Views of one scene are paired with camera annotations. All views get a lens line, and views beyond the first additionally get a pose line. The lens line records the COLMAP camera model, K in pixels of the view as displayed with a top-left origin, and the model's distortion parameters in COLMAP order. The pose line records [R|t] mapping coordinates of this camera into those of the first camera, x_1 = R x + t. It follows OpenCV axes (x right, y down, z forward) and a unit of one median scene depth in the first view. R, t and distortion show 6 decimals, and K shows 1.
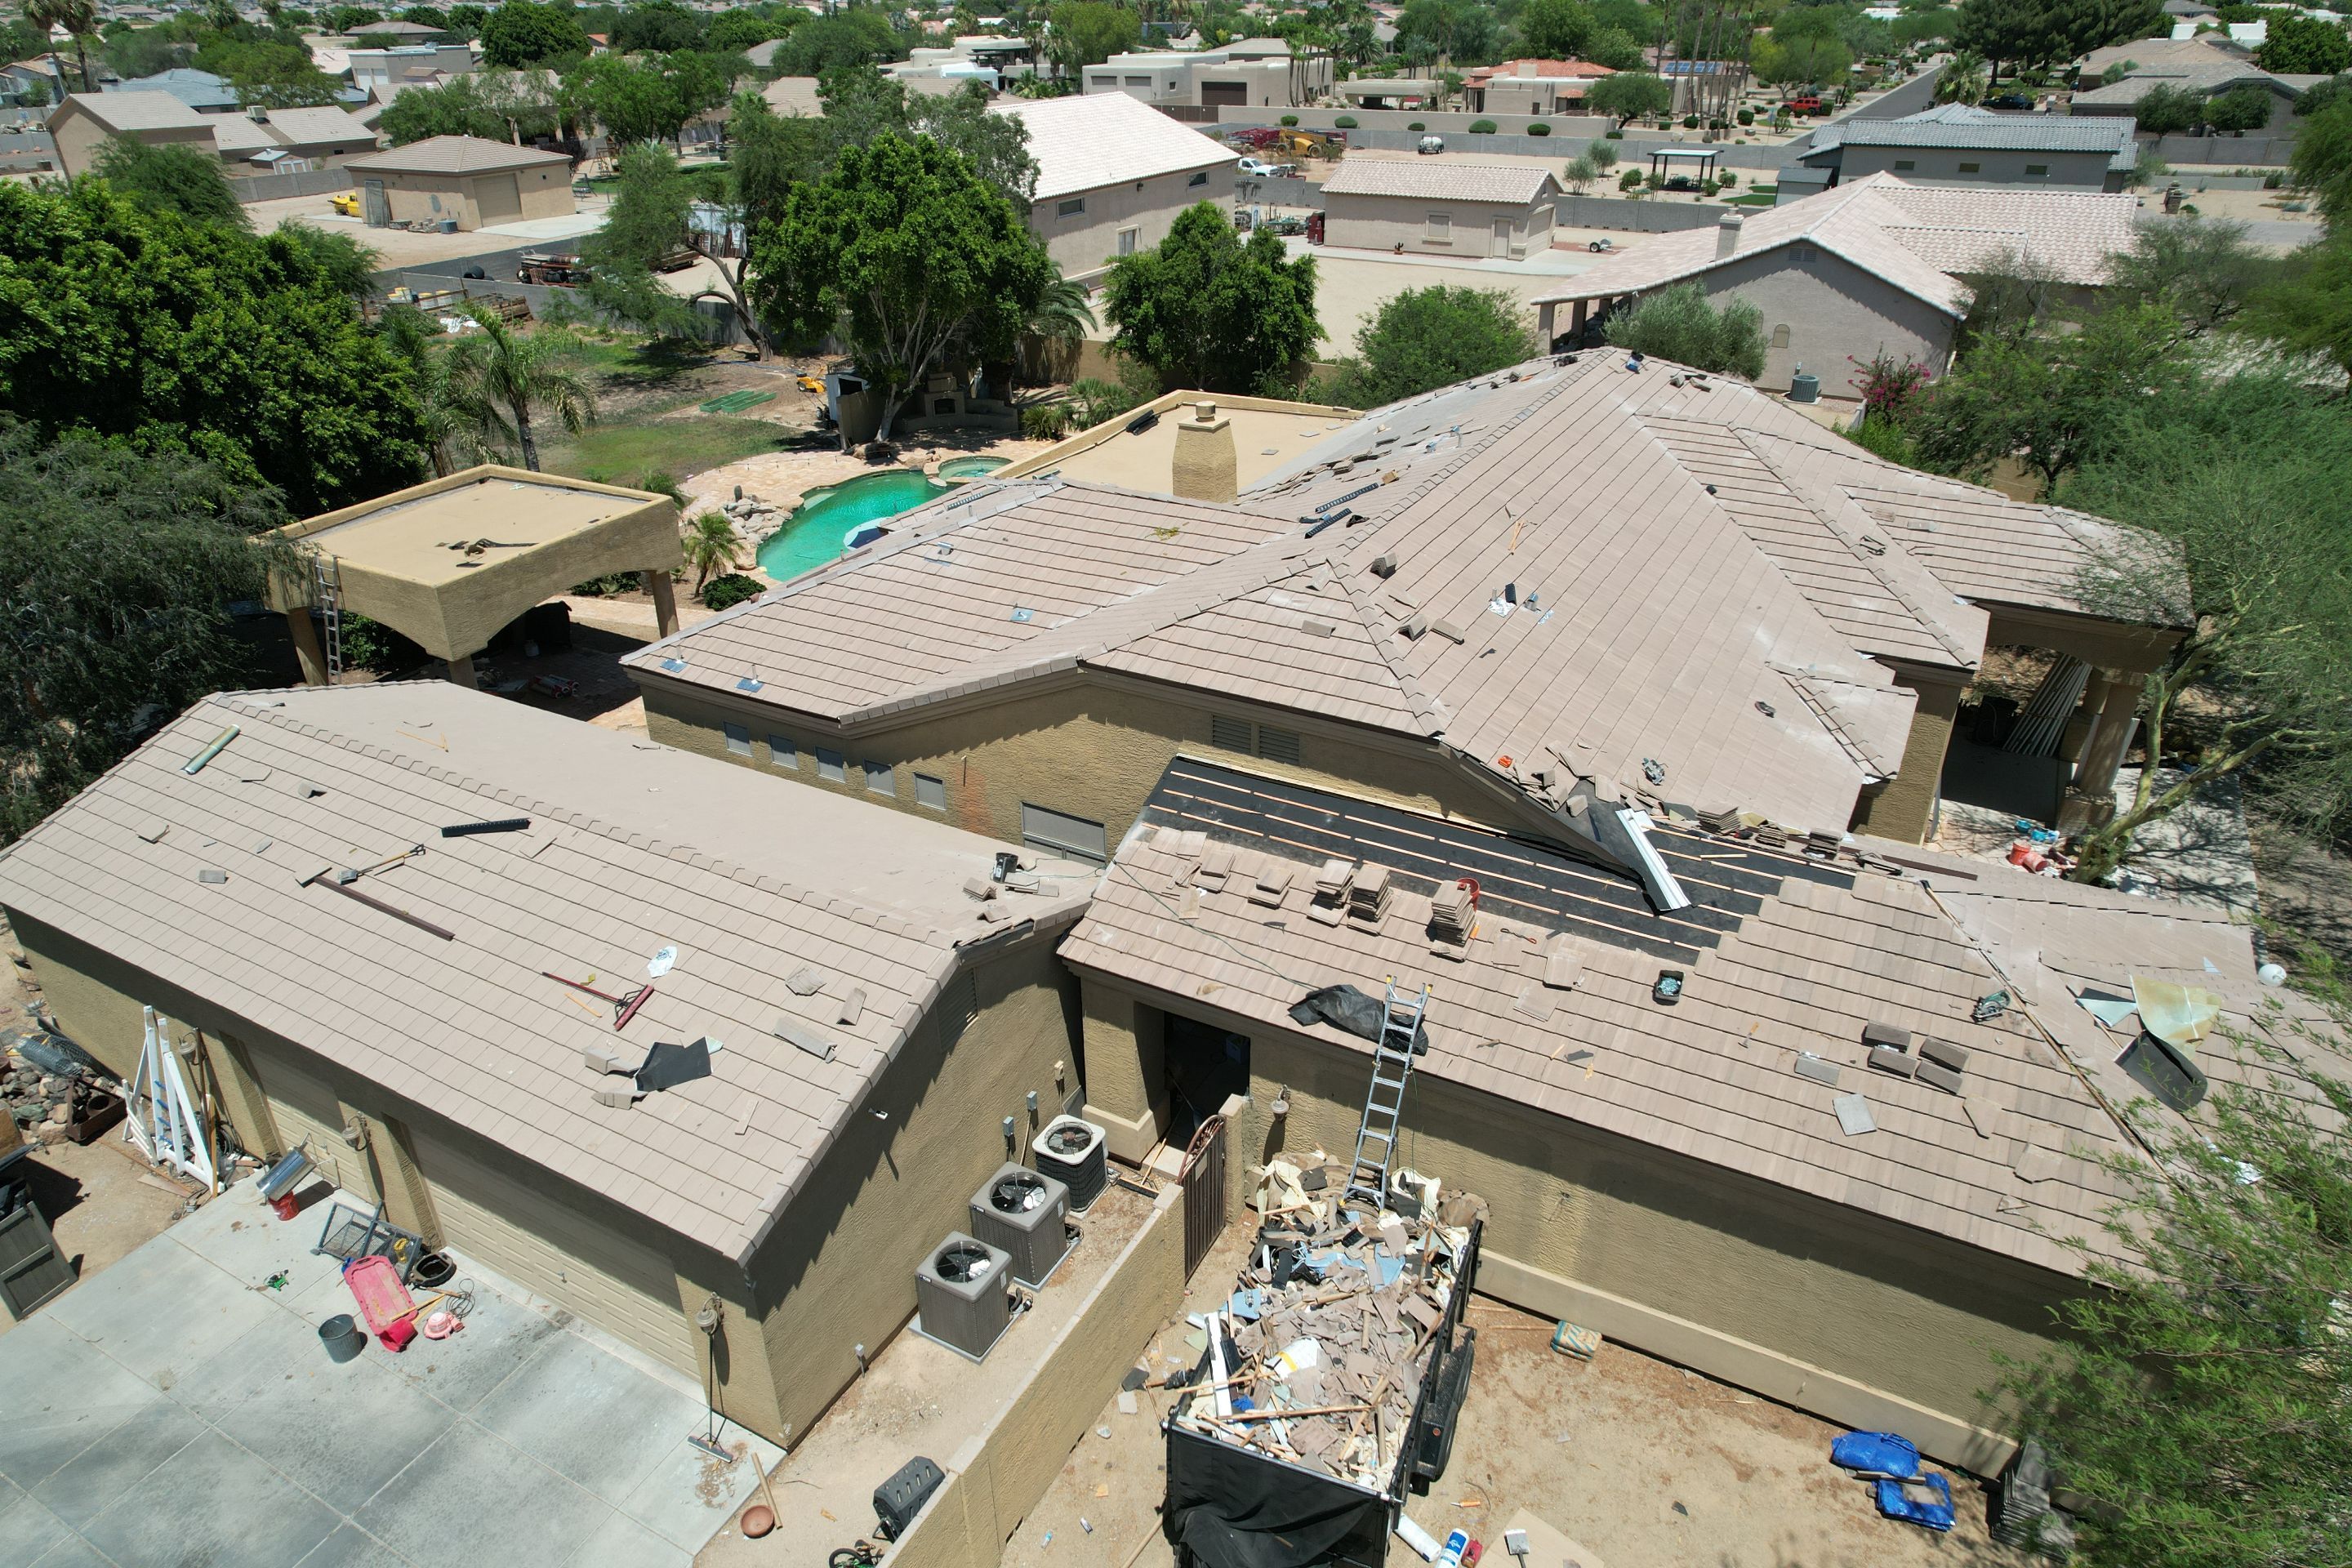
lens RADIAL K [[1516.3, 0, 1172.0], [0, 1516.3, 790.6], [0, 0, 1]] dist [-0.071876, 0.067964]
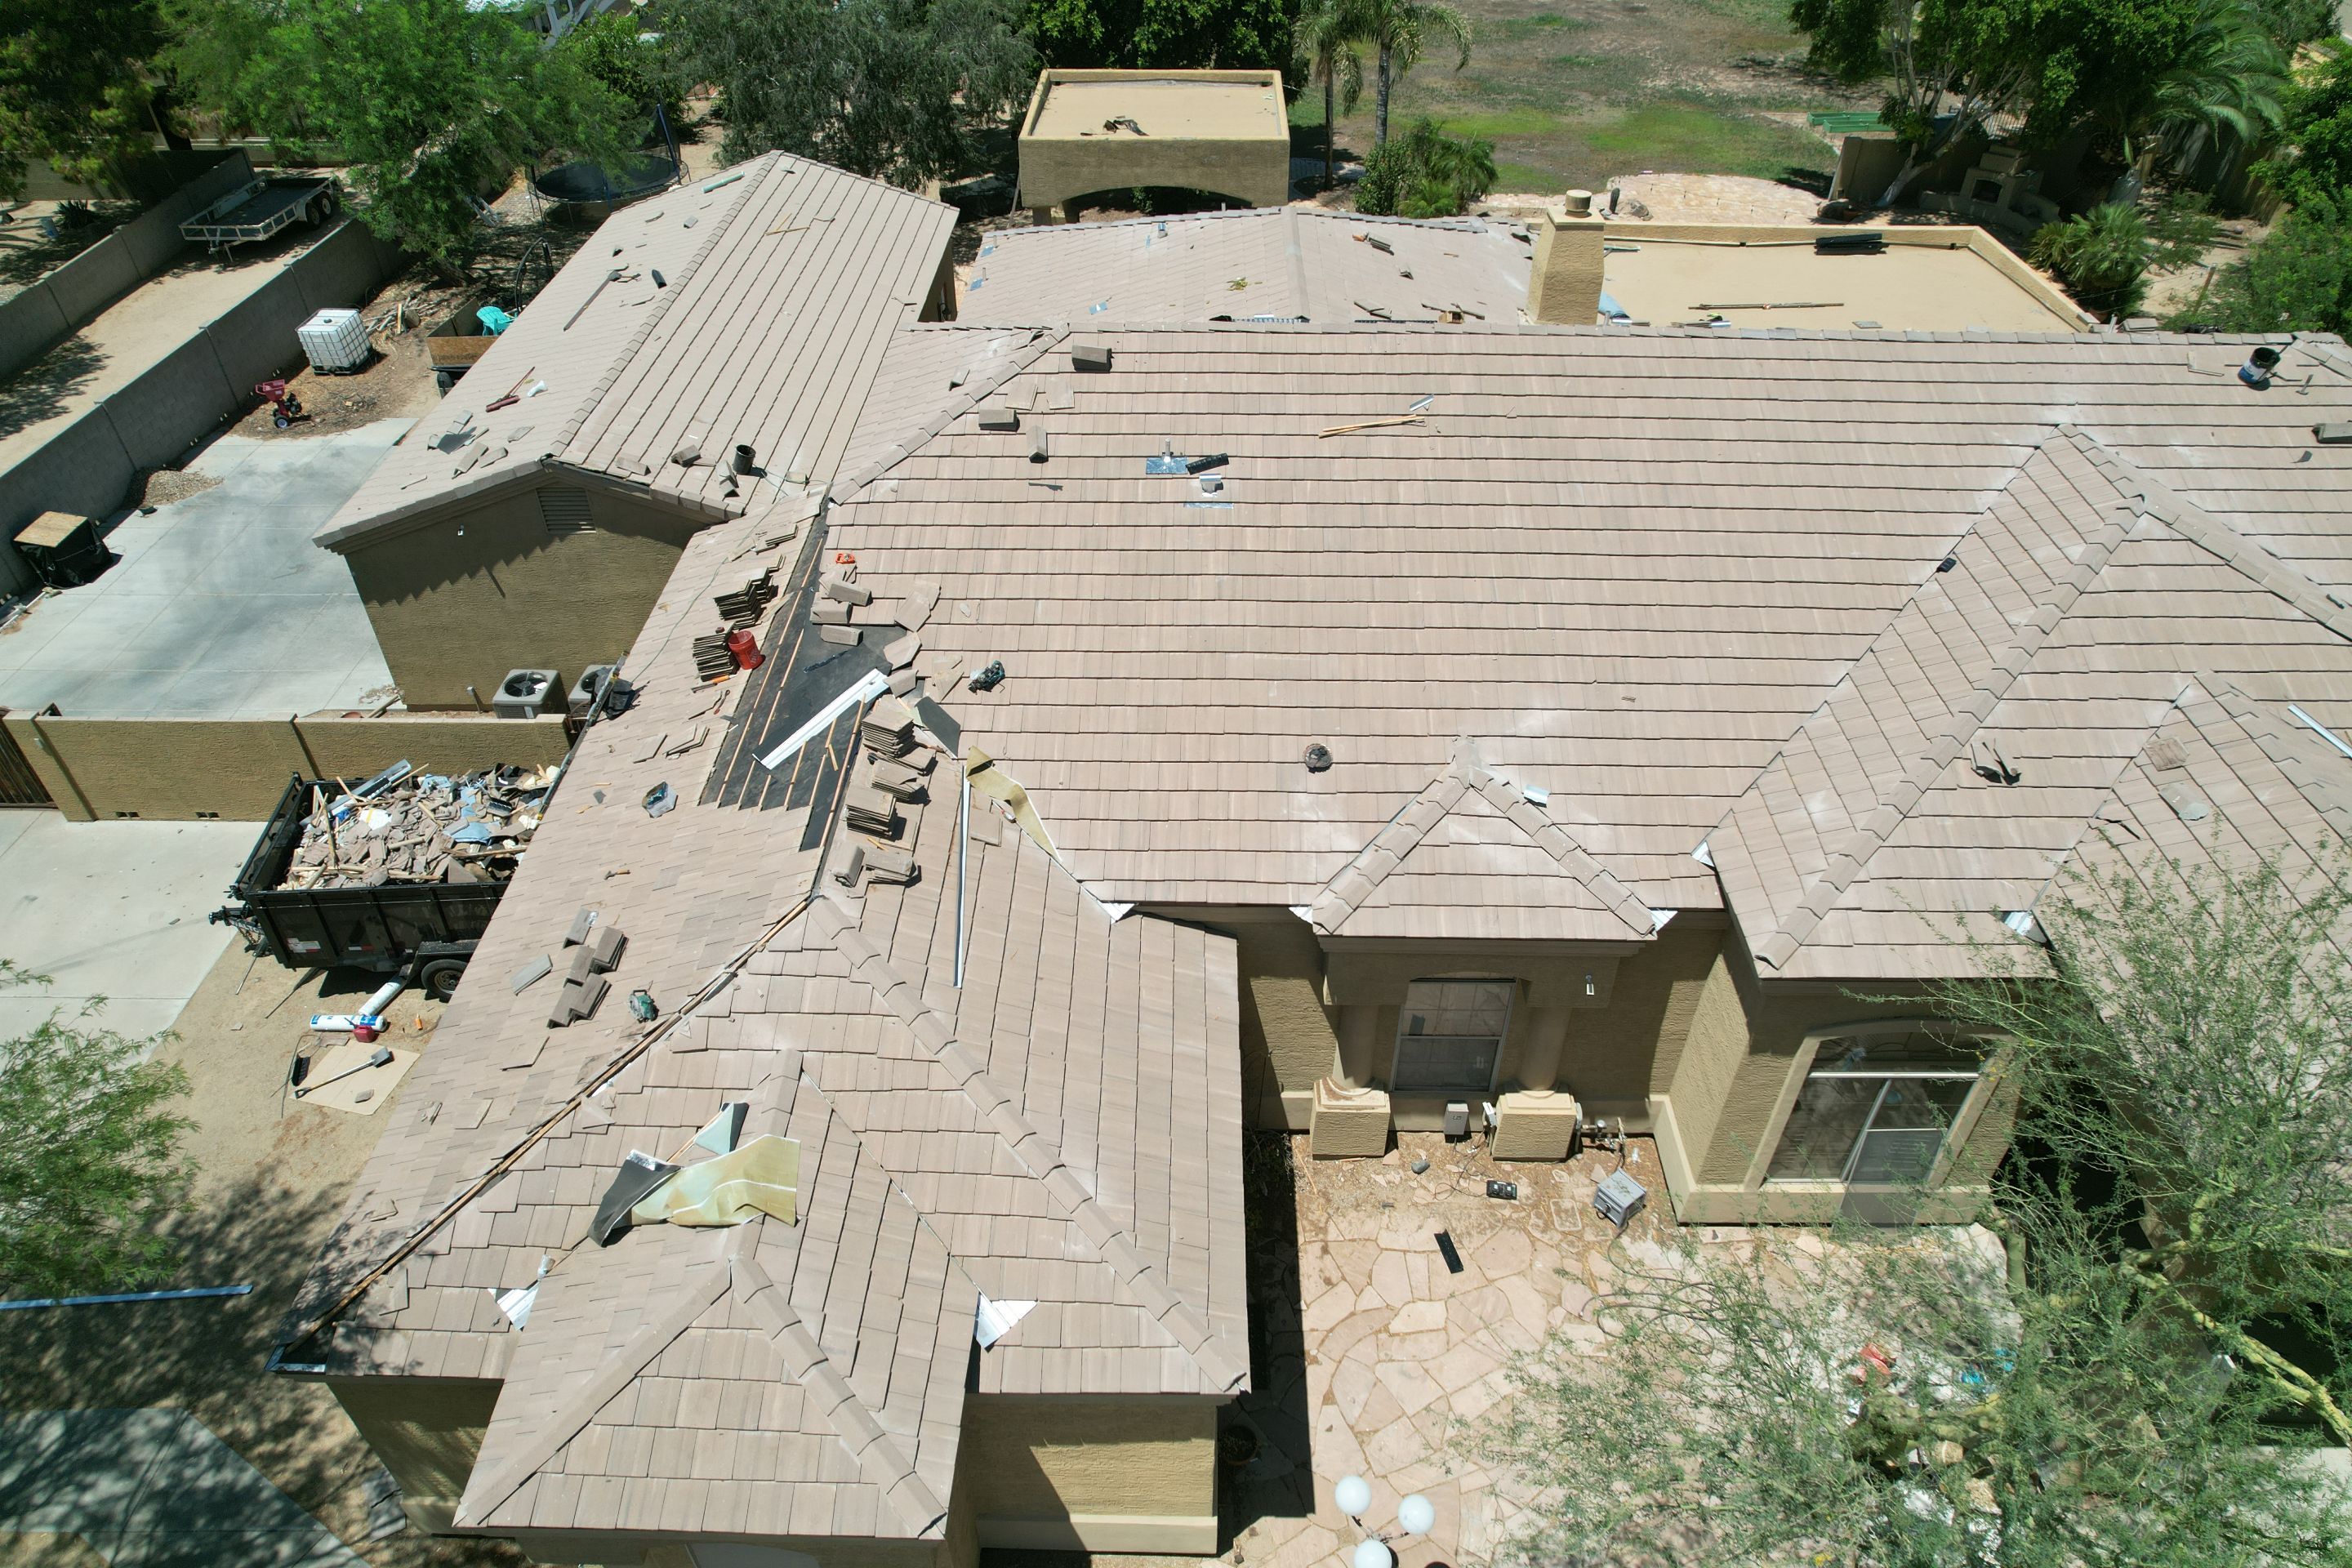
lens RADIAL K [[1516.3, 0, 1172.0], [0, 1516.3, 790.6], [0, 0, 1]] dist [-0.071876, 0.067964]
pose [[0.477951, 0.568672, -0.669459, 0.614680], [-0.423422, 0.816909, 0.391628, -0.211897], [0.769595, 0.096285, 0.631231, 0.354032]]
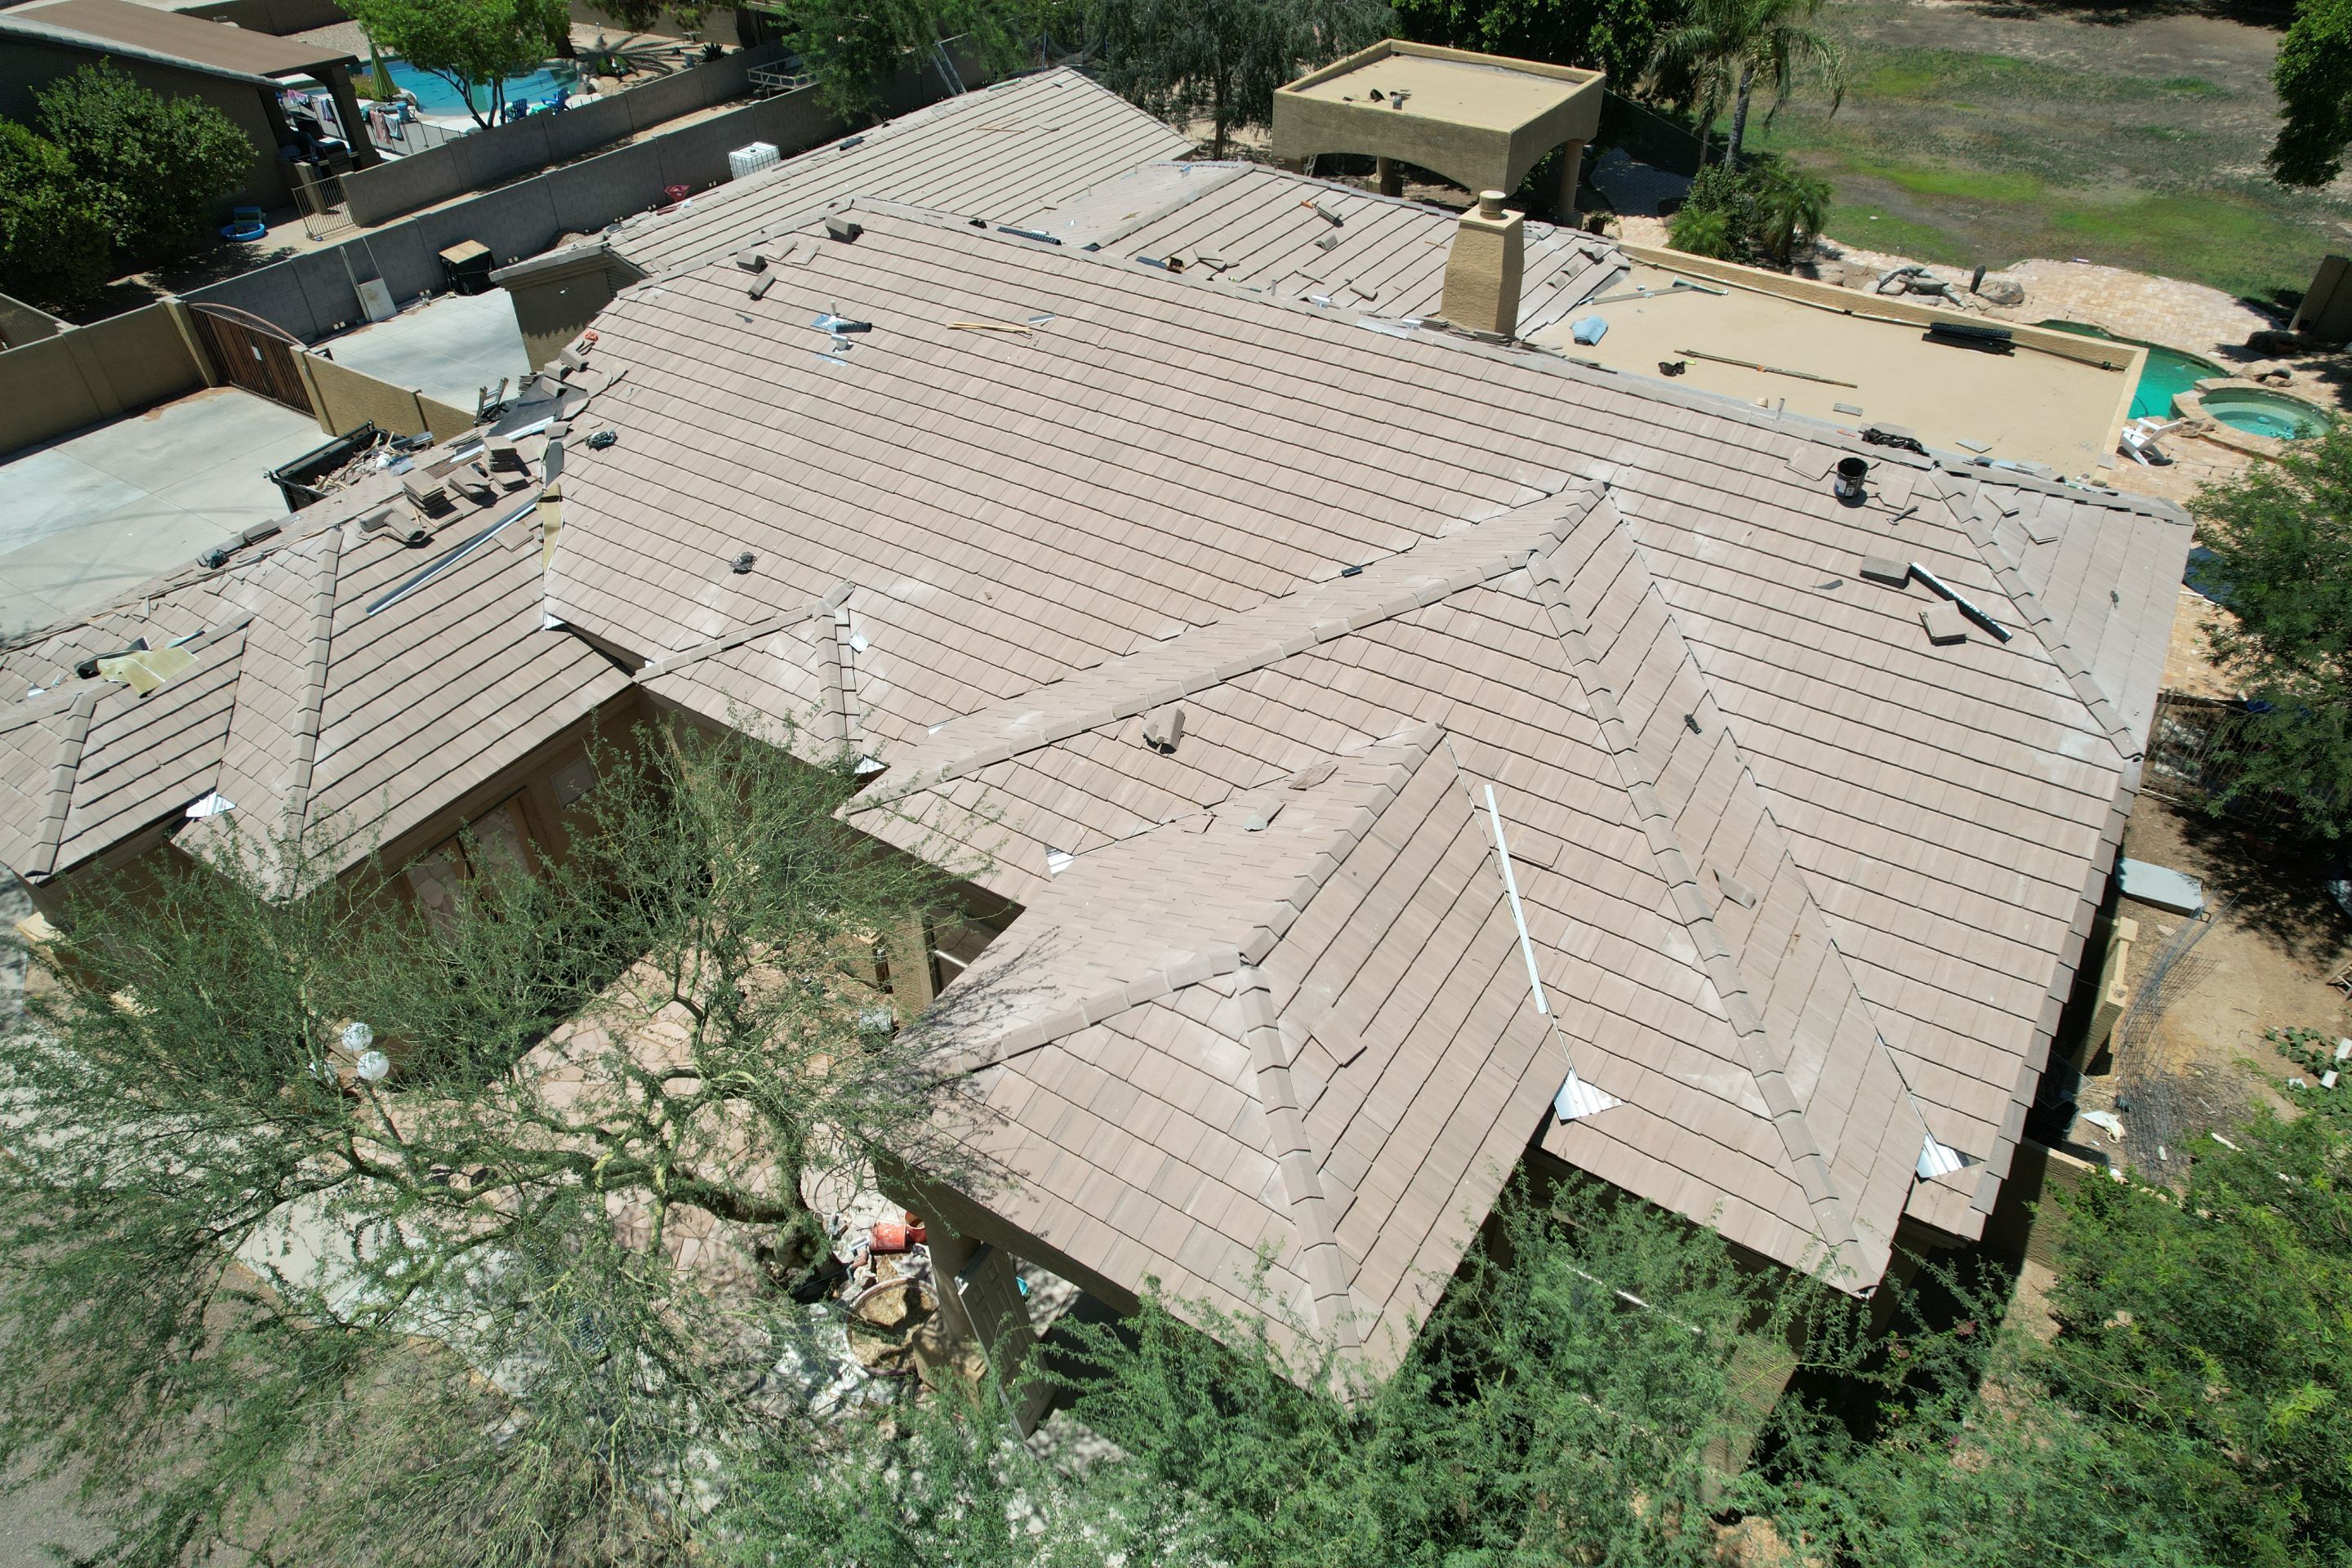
lens RADIAL K [[1516.3, 0, 1172.0], [0, 1516.3, 790.6], [0, 0, 1]] dist [-0.071876, 0.067964]
pose [[-0.059391, 0.650142, -0.757488, 0.805454], [-0.469908, 0.651284, 0.595832, -0.431288], [0.880715, 0.391336, 0.266827, 0.749210]]
